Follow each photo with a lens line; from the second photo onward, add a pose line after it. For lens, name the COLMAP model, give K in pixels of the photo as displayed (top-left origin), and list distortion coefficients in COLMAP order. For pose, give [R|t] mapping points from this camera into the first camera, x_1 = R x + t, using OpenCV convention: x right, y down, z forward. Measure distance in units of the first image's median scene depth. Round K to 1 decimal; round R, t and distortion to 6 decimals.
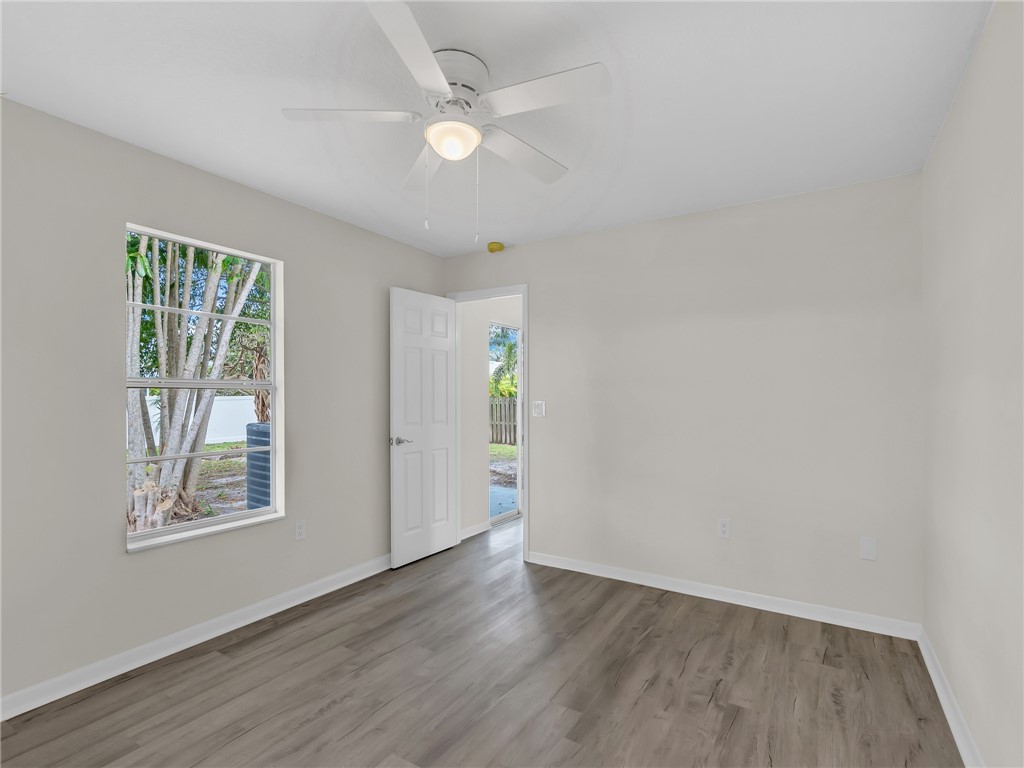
lens RADIAL K [[506.7, 0, 511.6], [0, 506.7, 395.2], [0, 0, 1]] dist [0.000676, 0.001335]
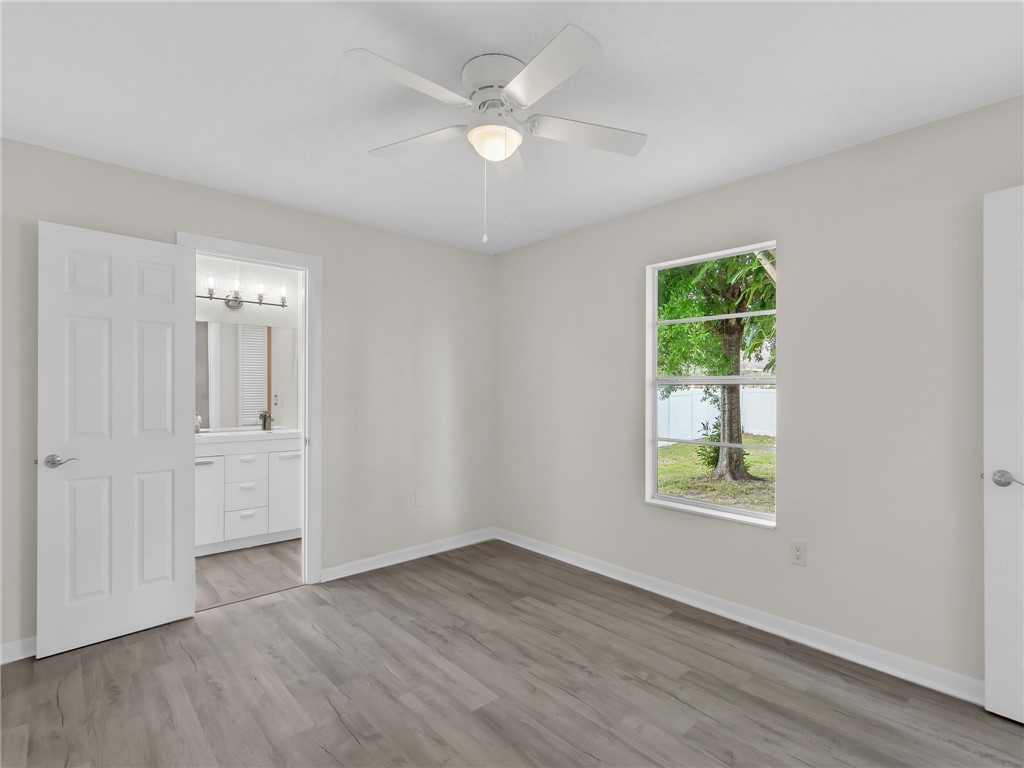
lens RADIAL K [[503.2, 0, 513.3], [0, 503.2, 388.3], [0, 0, 1]] dist [-0.001096, 0.002187]
pose [[-0.272986, -0.001286, -0.962017, 0.718881], [0.000338, 0.999999, -0.001433, -0.004164], [0.962018, -0.000717, -0.272985, 1.105110]]
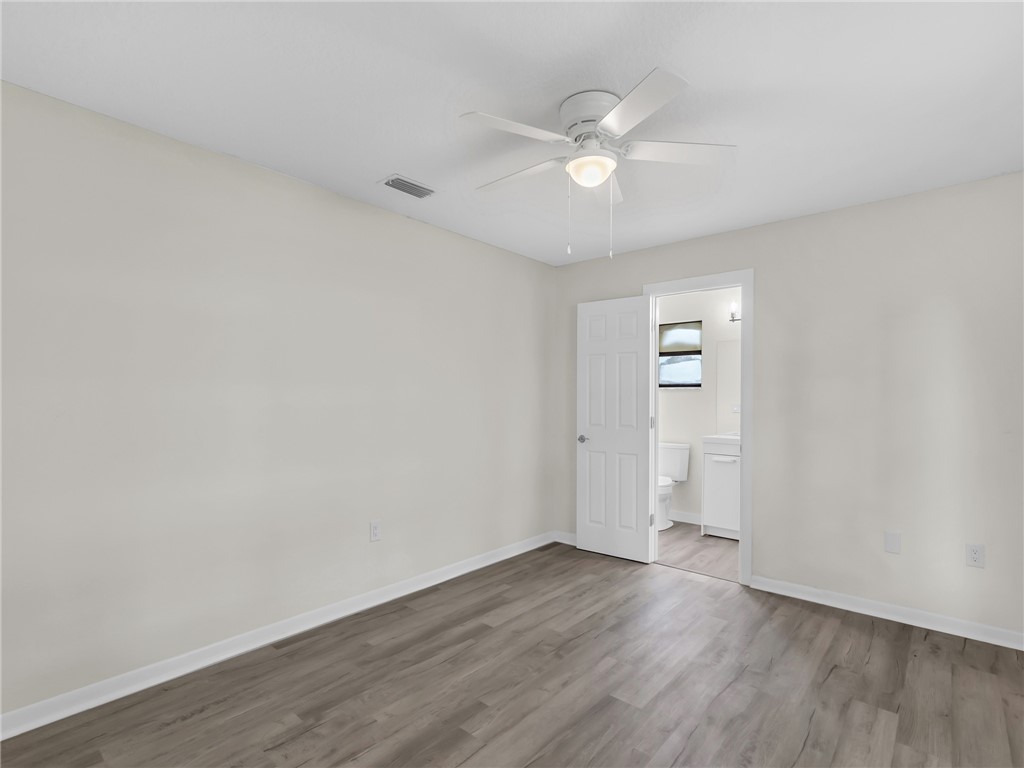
lens RADIAL K [[506.7, 0, 511.6], [0, 506.7, 395.2], [0, 0, 1]] dist [0.000676, 0.001335]
pose [[-0.987782, -0.002165, 0.155824, -0.099921], [-0.003226, 0.999973, -0.006555, -0.000098], [-0.155806, -0.006978, -0.987763, 1.797579]]
